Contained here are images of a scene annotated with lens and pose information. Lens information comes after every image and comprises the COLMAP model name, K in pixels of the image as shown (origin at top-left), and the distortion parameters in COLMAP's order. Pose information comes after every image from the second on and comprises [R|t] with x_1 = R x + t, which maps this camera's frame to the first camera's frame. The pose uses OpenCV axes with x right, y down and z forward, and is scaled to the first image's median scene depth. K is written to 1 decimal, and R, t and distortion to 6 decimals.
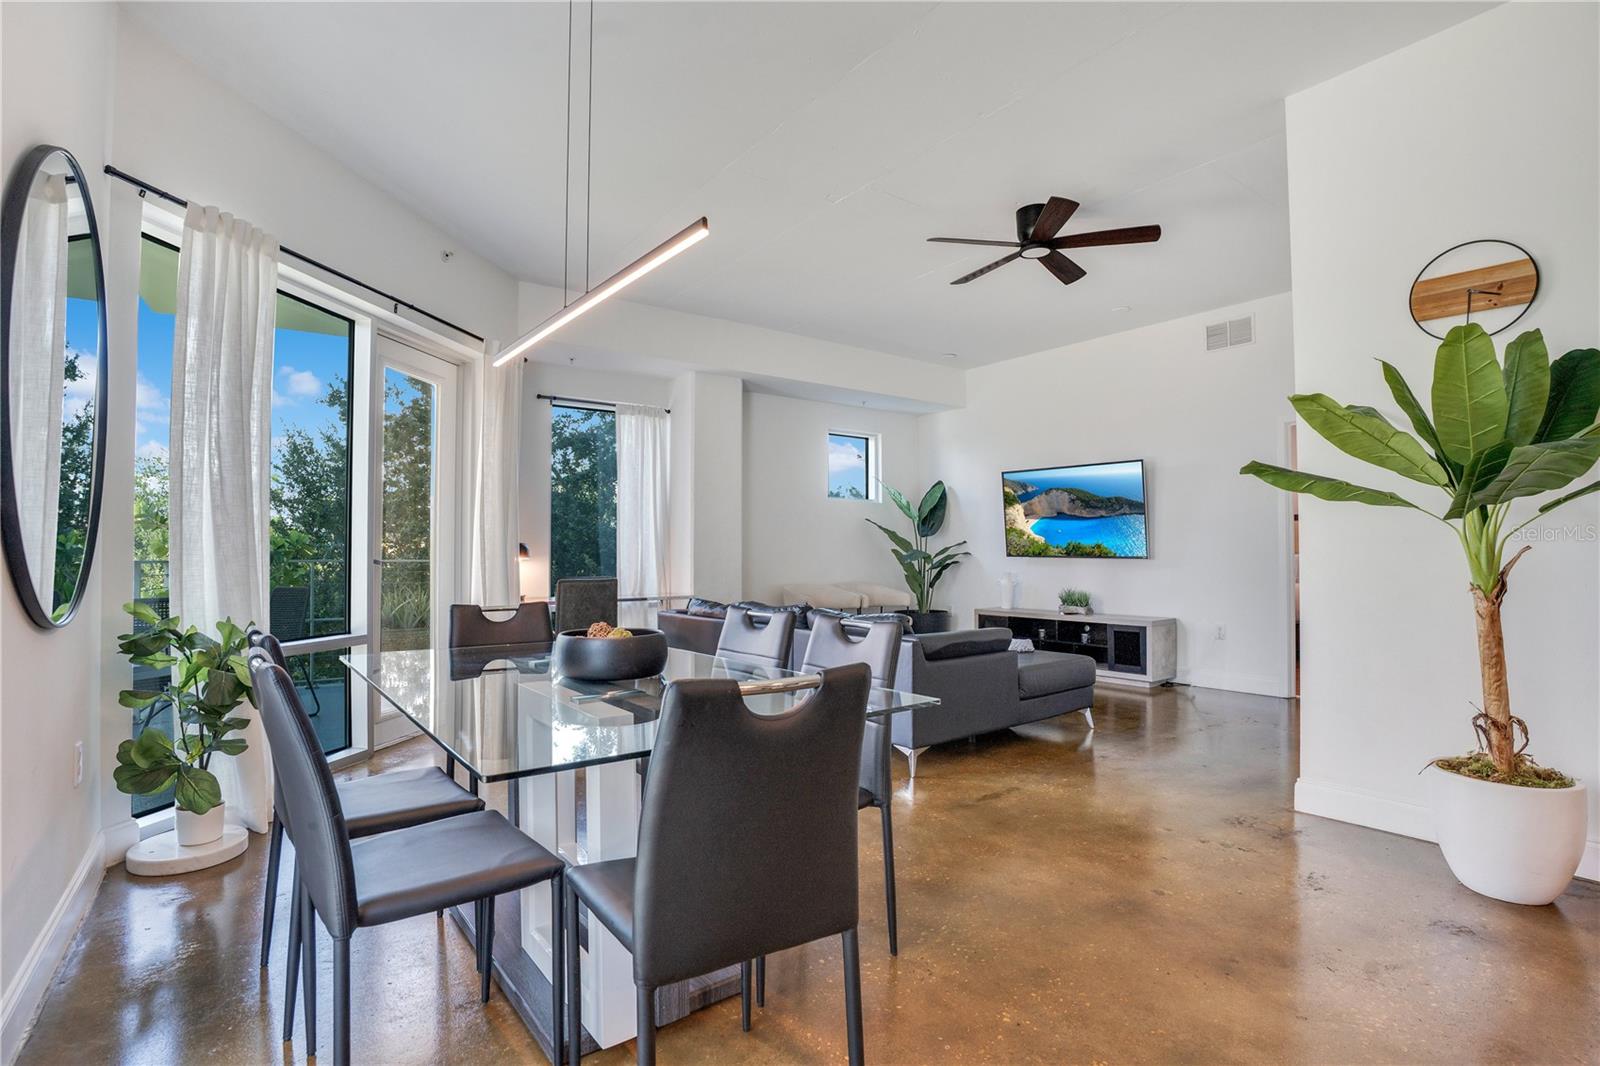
lens RADIAL K [[767.1, 0, 800.0], [0, 767.1, 533.0], [0, 0, 1]] dist [-0.111710, 0.045789]
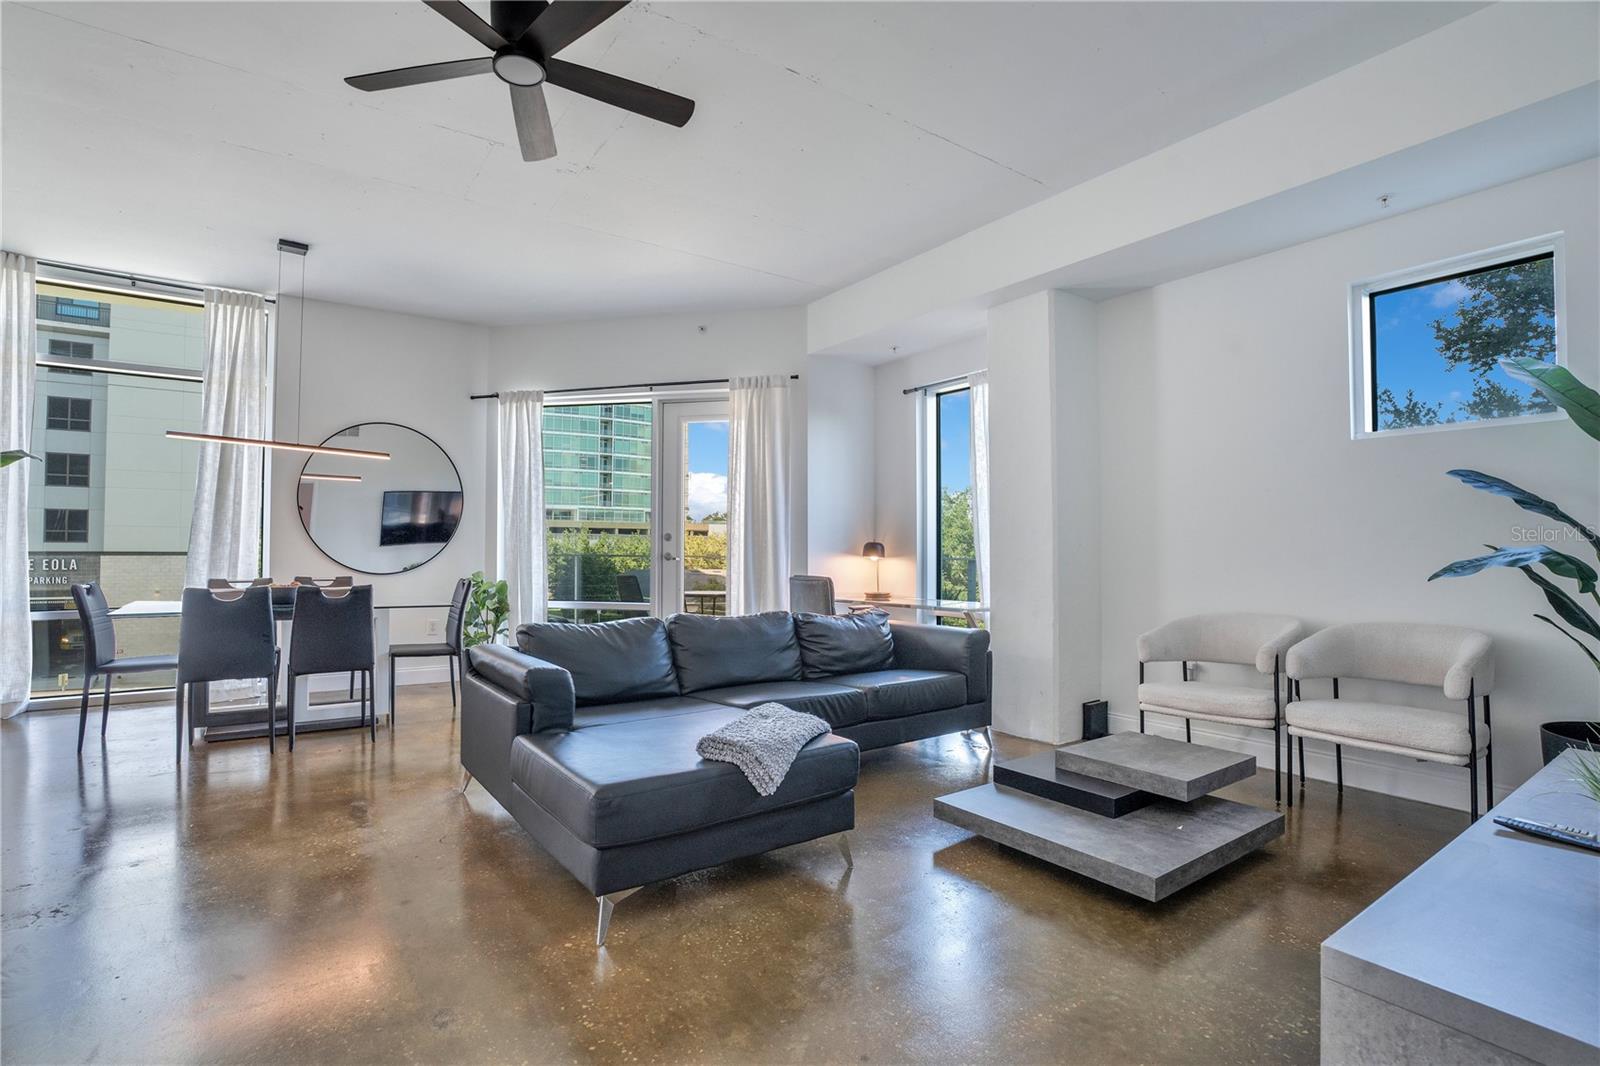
lens RADIAL K [[778.3, 0, 800.0], [0, 778.3, 519.5], [0, 0, 1]] dist [-0.060044, 0.026756]
pose [[-0.052046, -0.036005, -0.997995, 0.524818], [0.024911, 0.998992, -0.037340, 0.013987], [0.998334, -0.026805, -0.051097, 0.728123]]
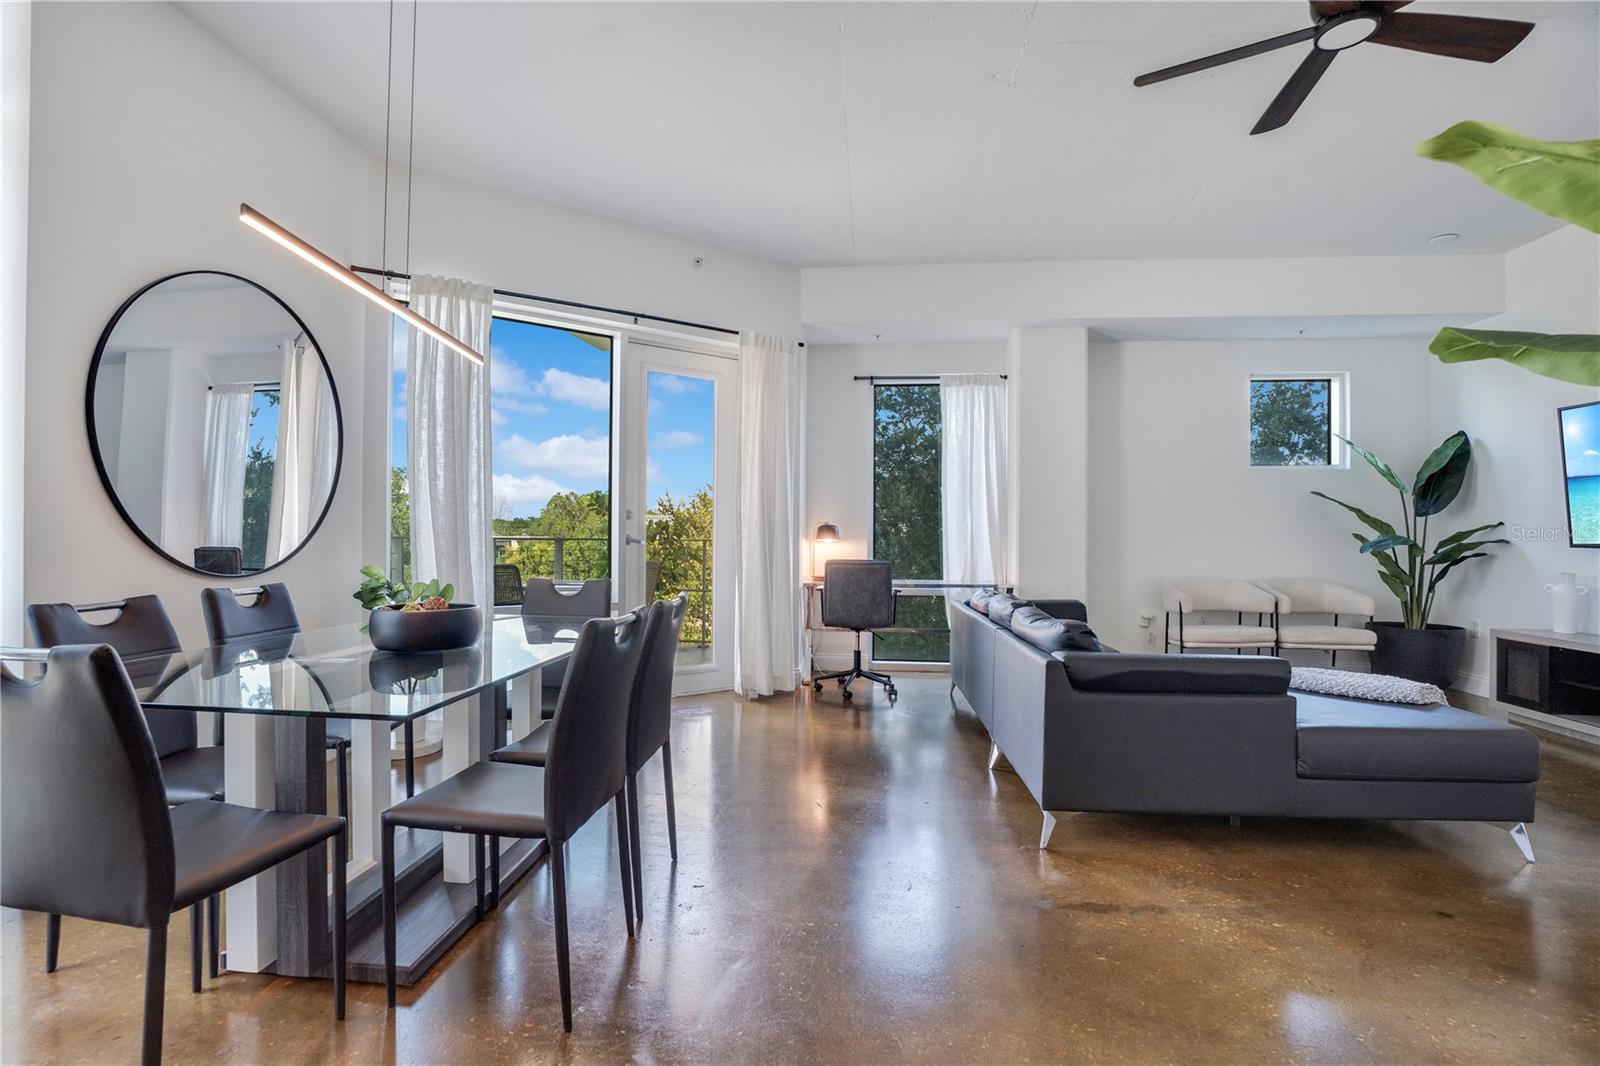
lens RADIAL K [[775.2, 0, 800.0], [0, 775.2, 533.0], [0, 0, 1]] dist [-0.080220, 0.032655]
pose [[0.724402, 0.004035, -0.689366, 0.243695], [0.009683, 0.999825, 0.016028, 0.004924], [0.689310, -0.018286, 0.724236, 0.164730]]
